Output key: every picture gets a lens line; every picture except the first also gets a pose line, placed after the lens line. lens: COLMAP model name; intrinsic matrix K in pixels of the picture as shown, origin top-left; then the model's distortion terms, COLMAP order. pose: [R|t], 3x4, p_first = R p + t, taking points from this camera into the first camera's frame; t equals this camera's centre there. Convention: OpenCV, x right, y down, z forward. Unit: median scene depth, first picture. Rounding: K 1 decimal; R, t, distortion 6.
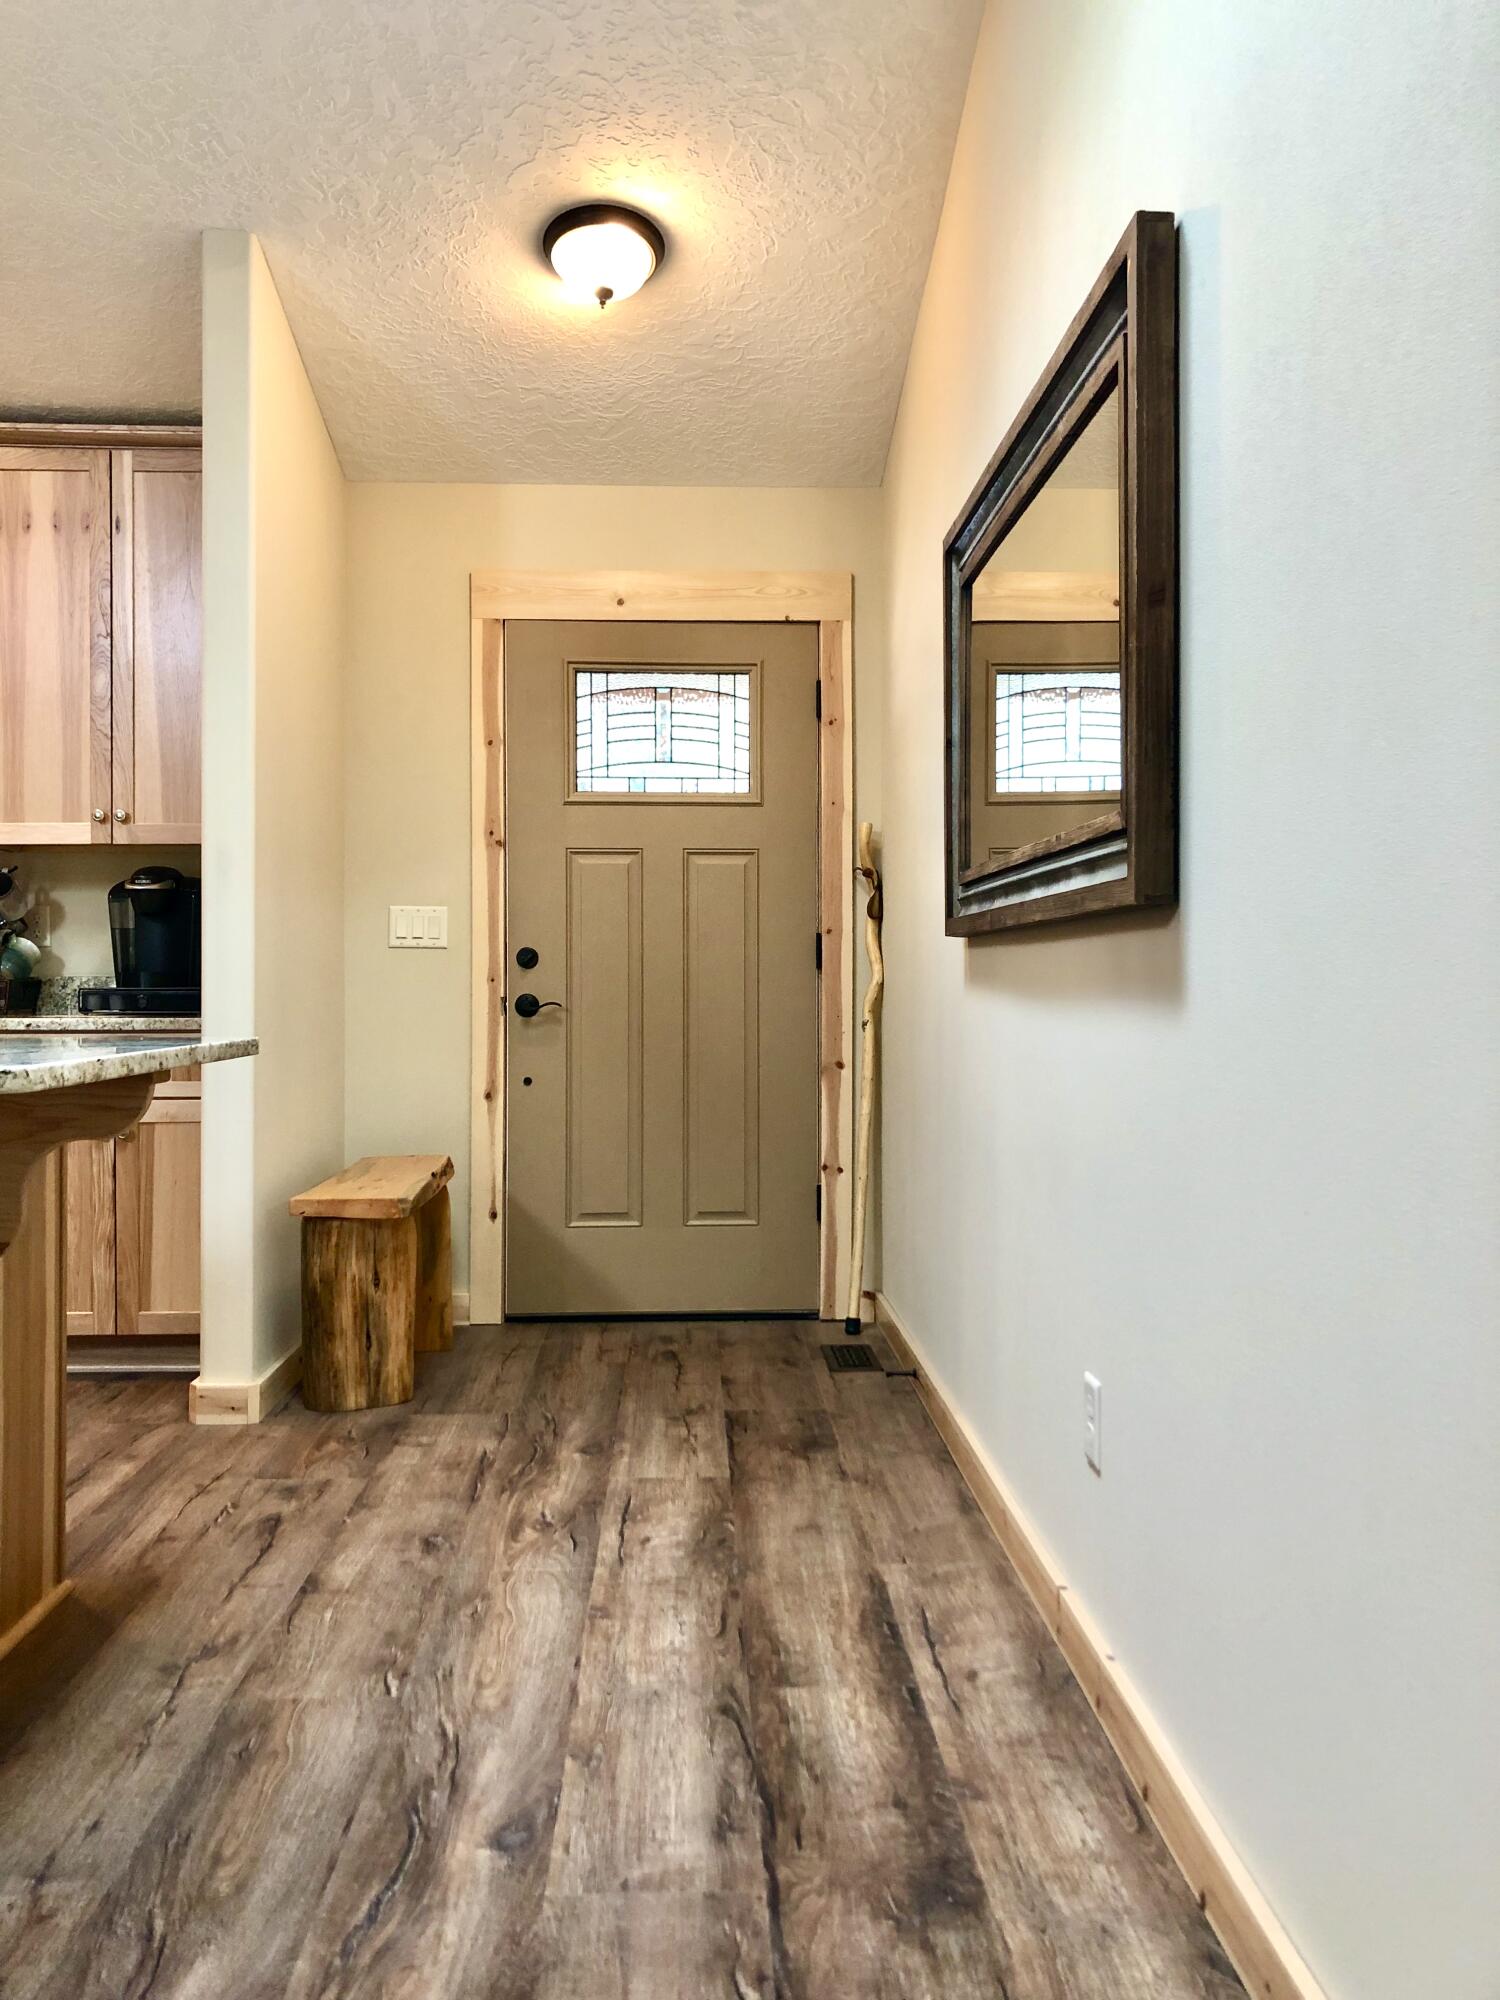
lens RADIAL K [[1645.4, 0, 738.1], [0, 1645.4, 964.2], [0, 0, 1]] dist [0.010041, 0.016023]
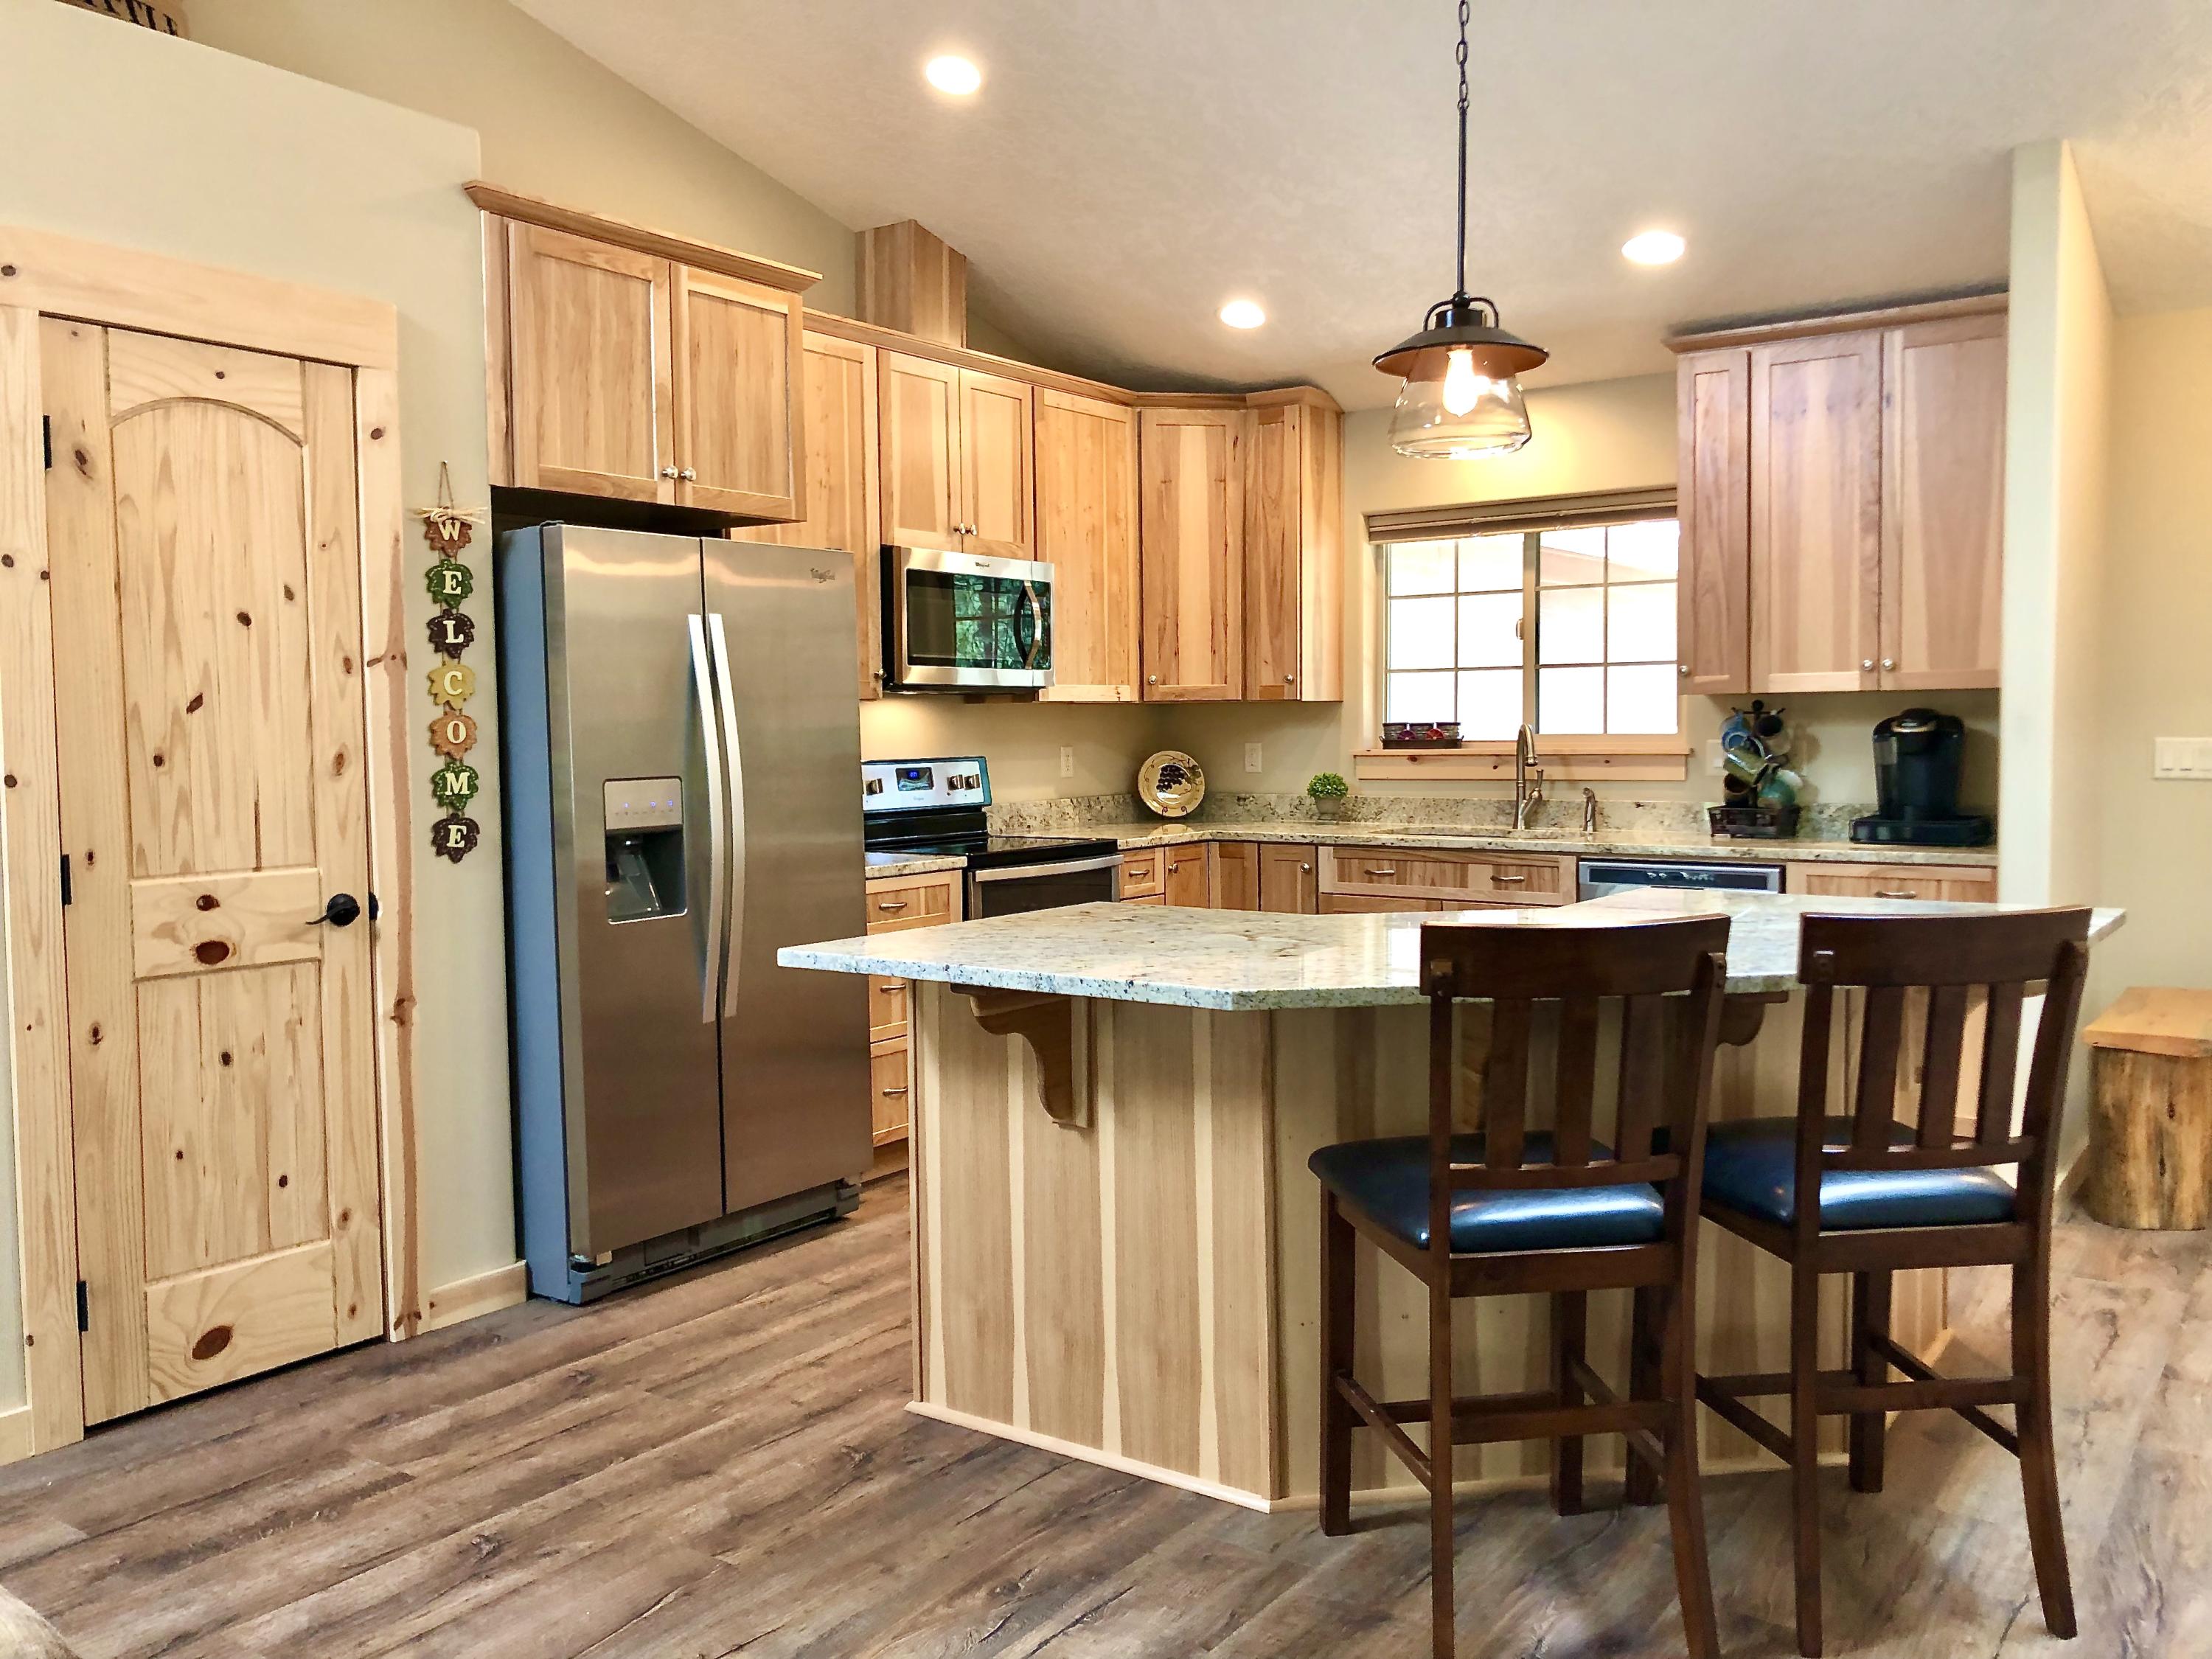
lens RADIAL K [[1819.8, 0, 1098.5], [0, 1819.8, 807.6], [0, 0, 1]] dist [0.010041, 0.016023]
pose [[0.795329, 0.019527, -0.605864, -0.052846], [0.016248, 0.998435, 0.053509, -0.070113], [0.605960, -0.052402, 0.793767, -0.308581]]
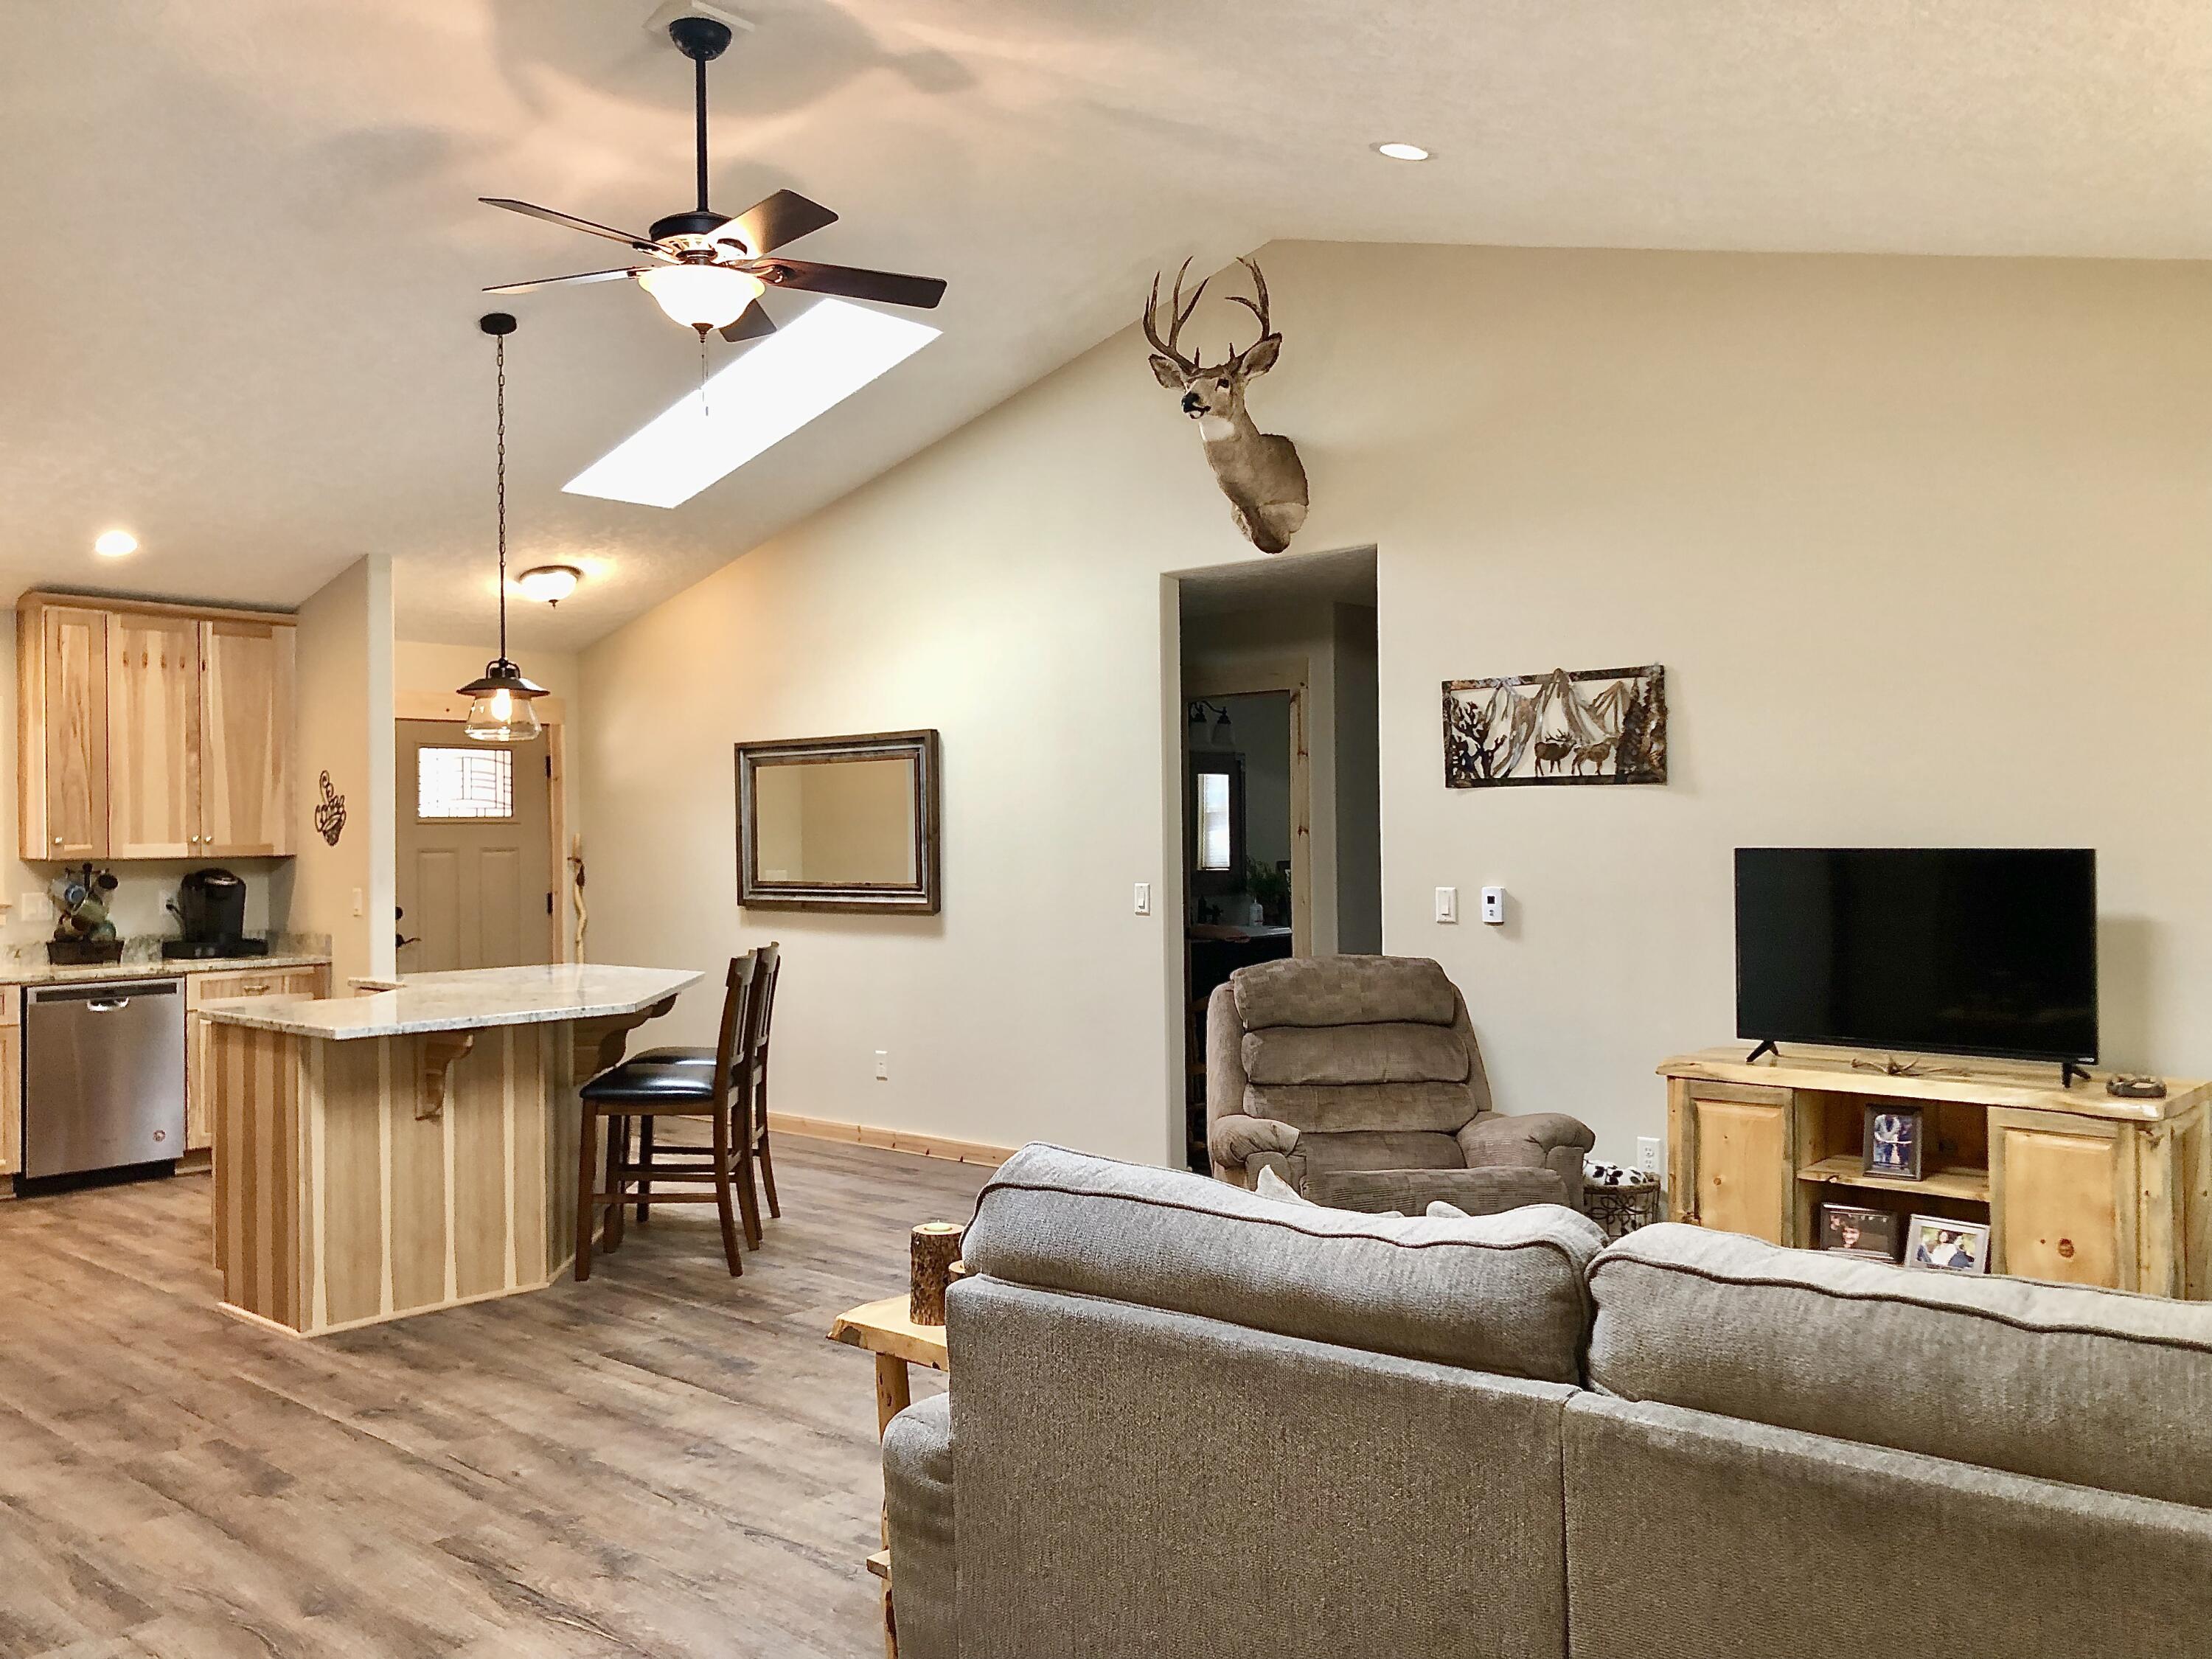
lens RADIAL K [[1819.8, 0, 1107.6], [0, 1819.8, 832.5], [0, 0, 1]] dist [0.010041, 0.016023]
pose [[0.691670, -0.007340, 0.722177, -1.108460], [0.005377, 0.999973, 0.005014, -0.104189], [-0.722194, 0.000415, 0.691691, -0.966474]]
